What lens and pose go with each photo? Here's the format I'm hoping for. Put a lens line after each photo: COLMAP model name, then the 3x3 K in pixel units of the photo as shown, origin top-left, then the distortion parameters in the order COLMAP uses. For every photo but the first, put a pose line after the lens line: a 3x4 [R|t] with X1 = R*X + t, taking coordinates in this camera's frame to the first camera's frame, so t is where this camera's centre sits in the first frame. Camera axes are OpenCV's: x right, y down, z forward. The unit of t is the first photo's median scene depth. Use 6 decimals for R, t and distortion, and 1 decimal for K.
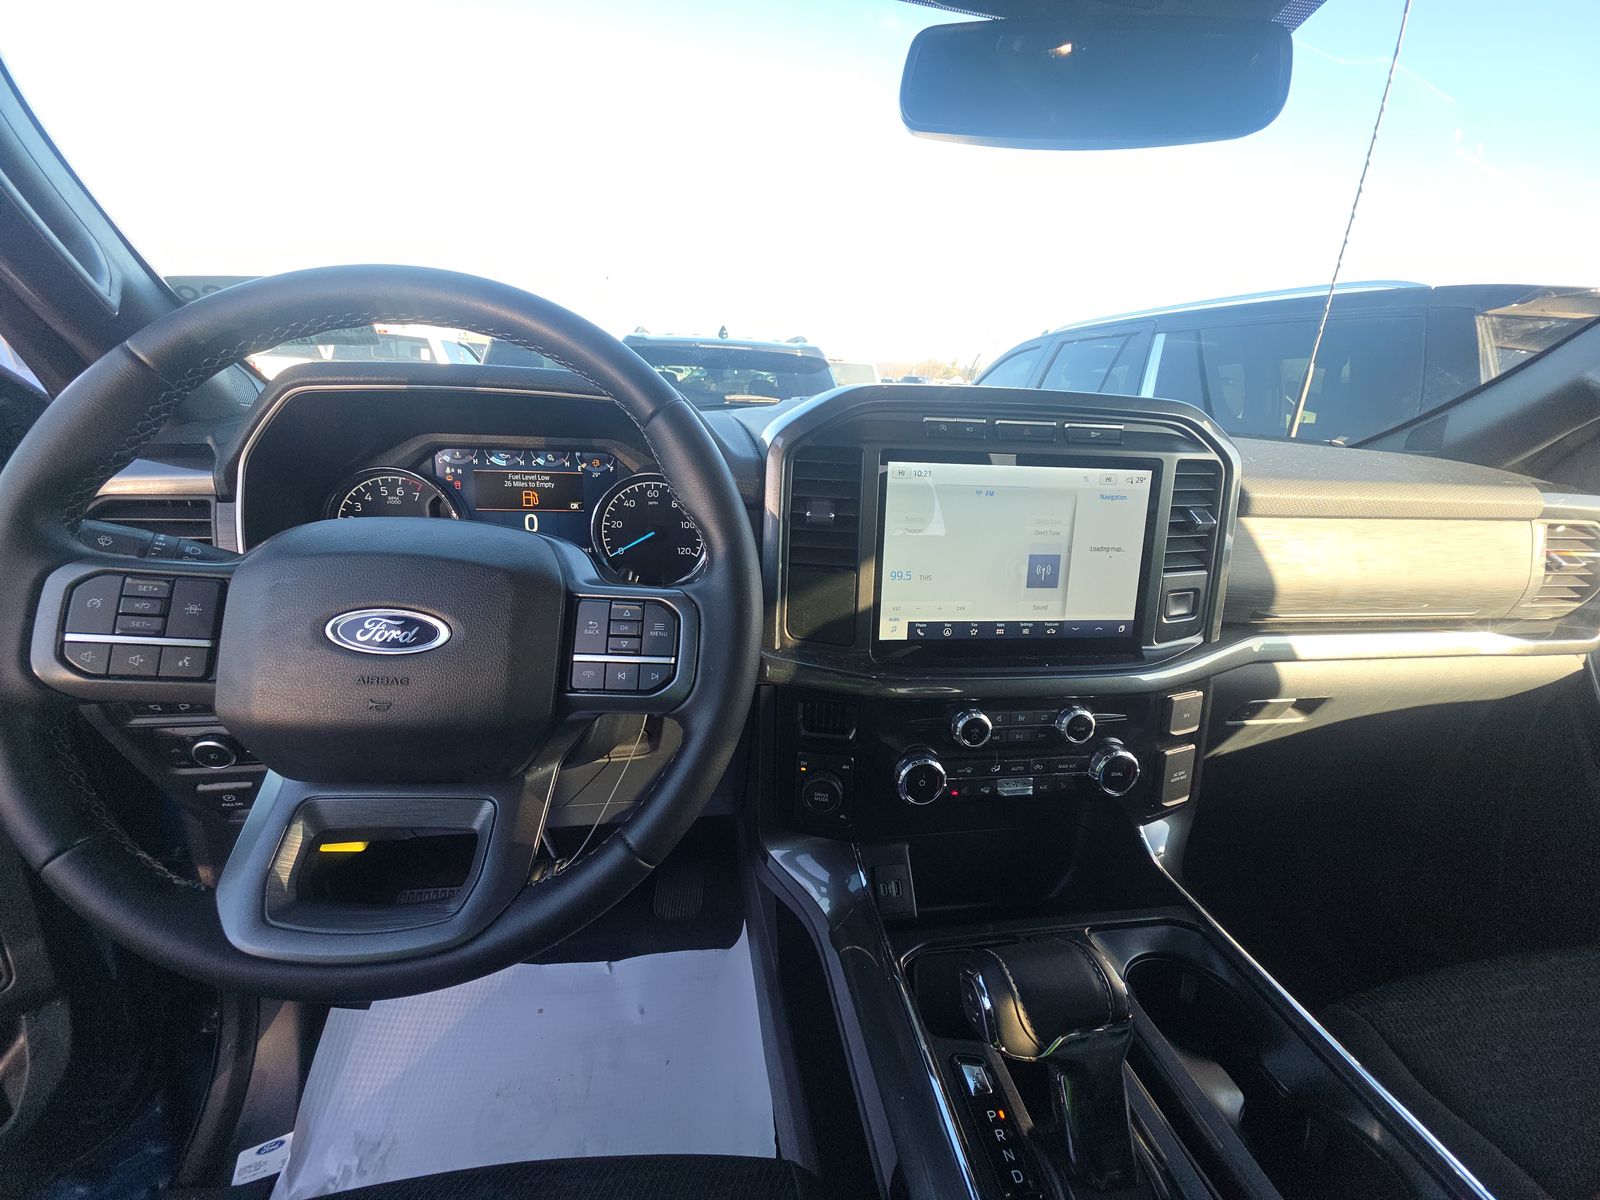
lens RADIAL K [[636.3, 0, 800.0], [0, 636.3, 600.0], [0, 0, 1]] dist [0.022055, -0.010432]
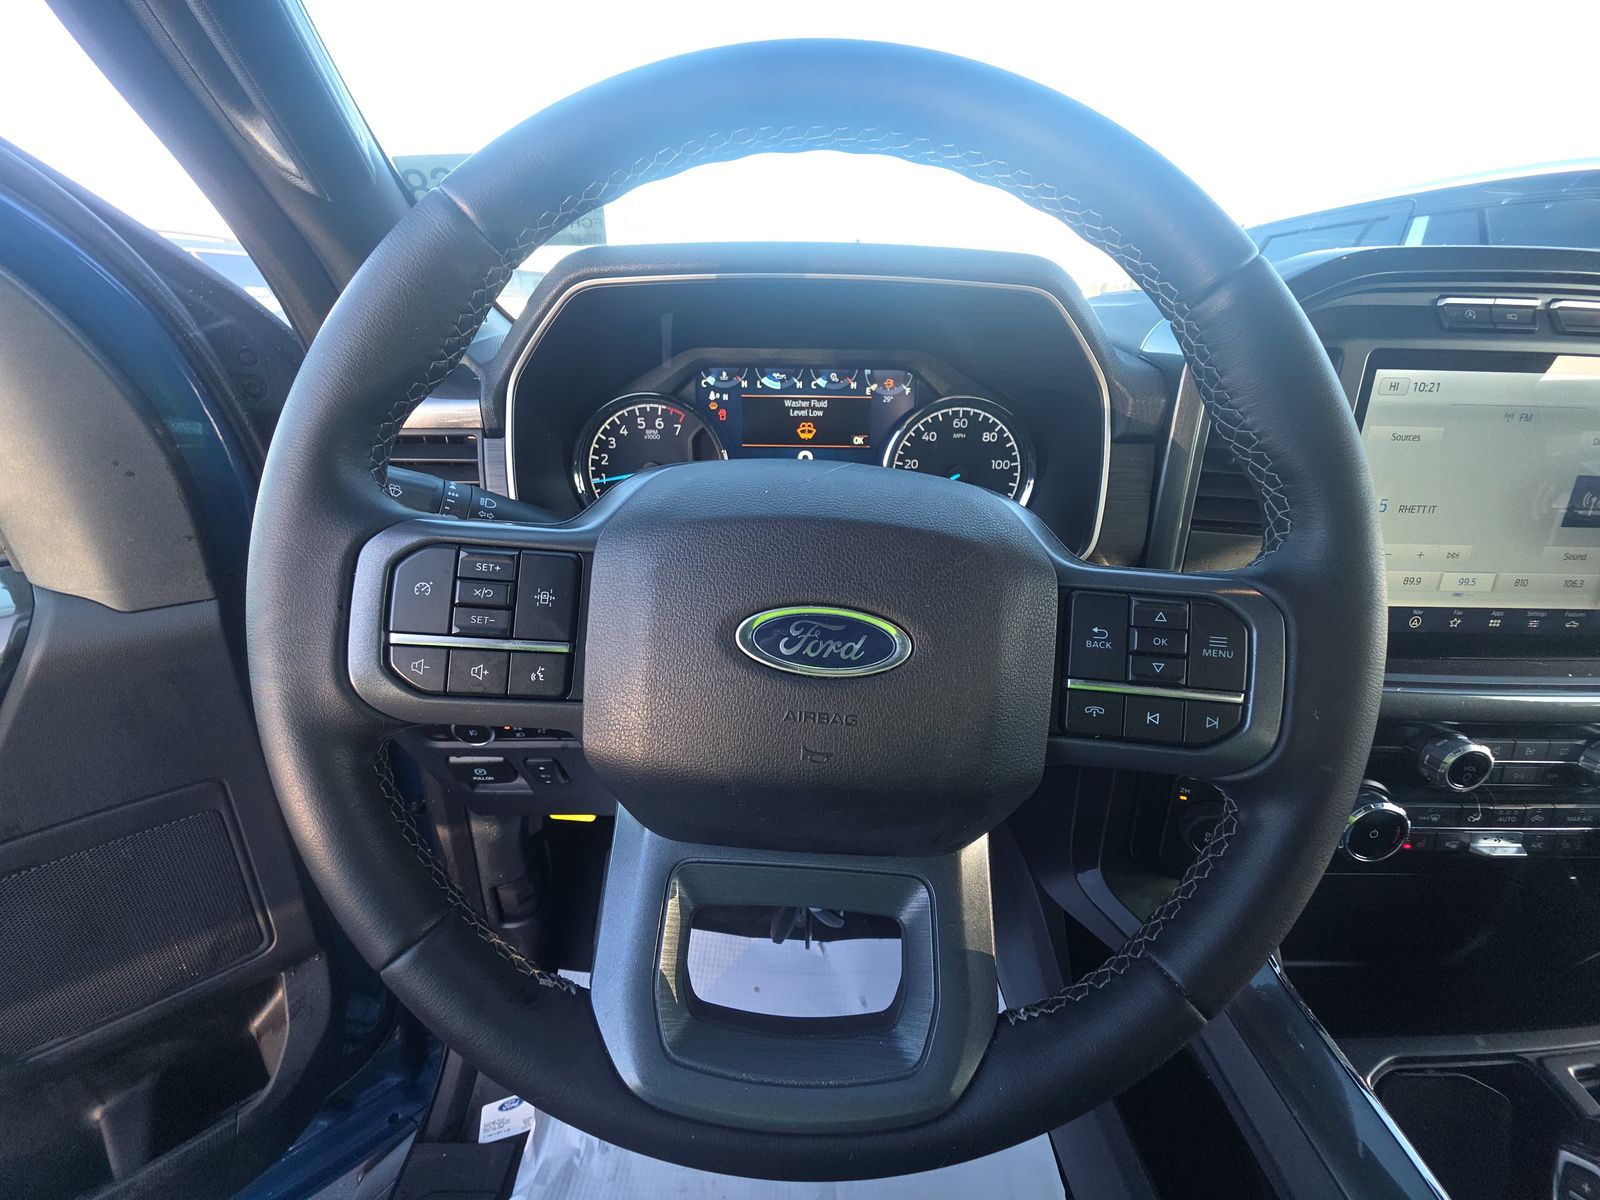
lens RADIAL K [[636.3, 0, 800.0], [0, 636.3, 600.0], [0, 0, 1]] dist [0.022055, -0.010432]
pose [[0.988544, 0.033064, -0.147266, -0.345095], [-0.018051, 0.994606, 0.102138, -0.034674], [0.149848, -0.098310, 0.983809, 0.223497]]
